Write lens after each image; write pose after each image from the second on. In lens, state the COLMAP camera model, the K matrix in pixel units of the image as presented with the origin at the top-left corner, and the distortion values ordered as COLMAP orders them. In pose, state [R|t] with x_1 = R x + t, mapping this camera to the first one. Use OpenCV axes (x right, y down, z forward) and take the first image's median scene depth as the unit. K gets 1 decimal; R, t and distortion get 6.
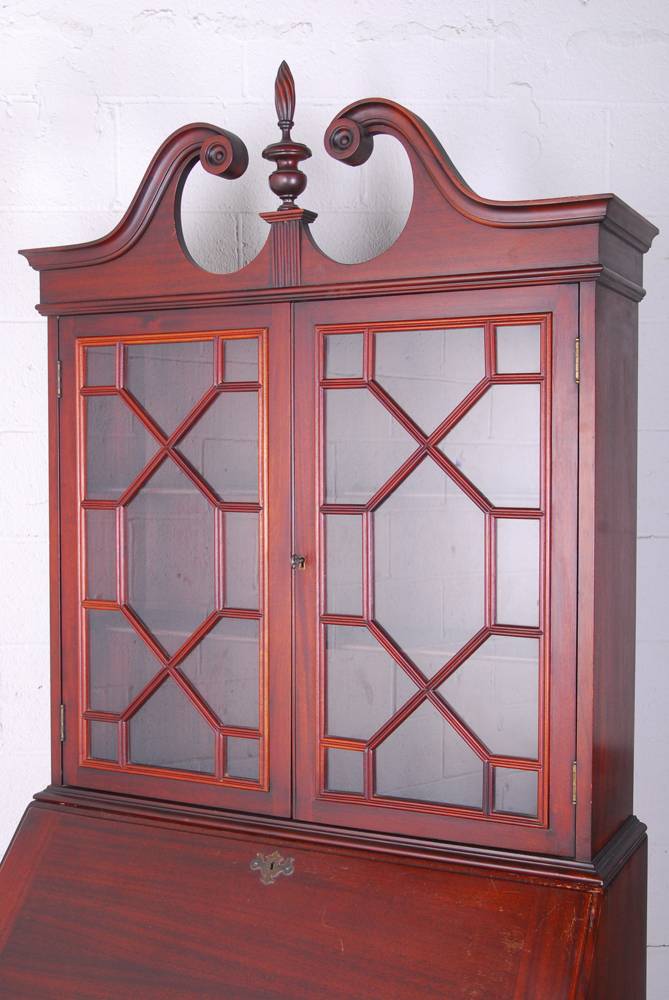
lens RADIAL K [[1275.8, 0, 349.2], [0, 1275.8, 491.1], [0, 0, 1]] dist [-0.025936, 0.000000]
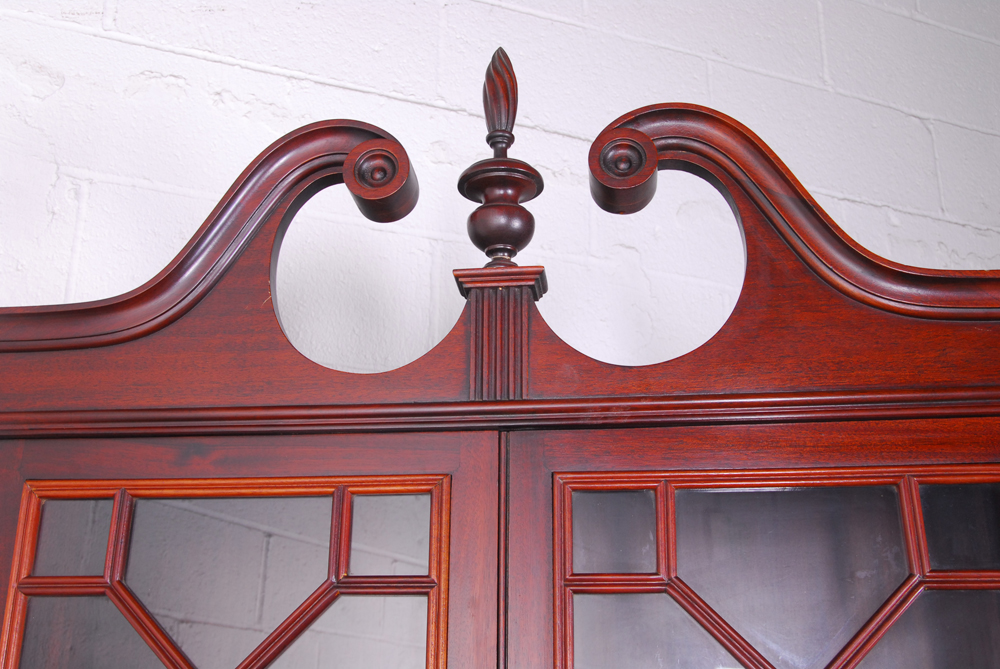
lens RADIAL K [[1106.1, 0, 482.0], [0, 1106.1, 358.8], [0, 0, 1]] dist [-0.042410, 0.000000]
pose [[0.938430, 0.127607, 0.321040, -0.203977], [-0.000878, 0.930160, -0.367152, -0.004287], [-0.345470, 0.344265, 0.873002, 0.574437]]
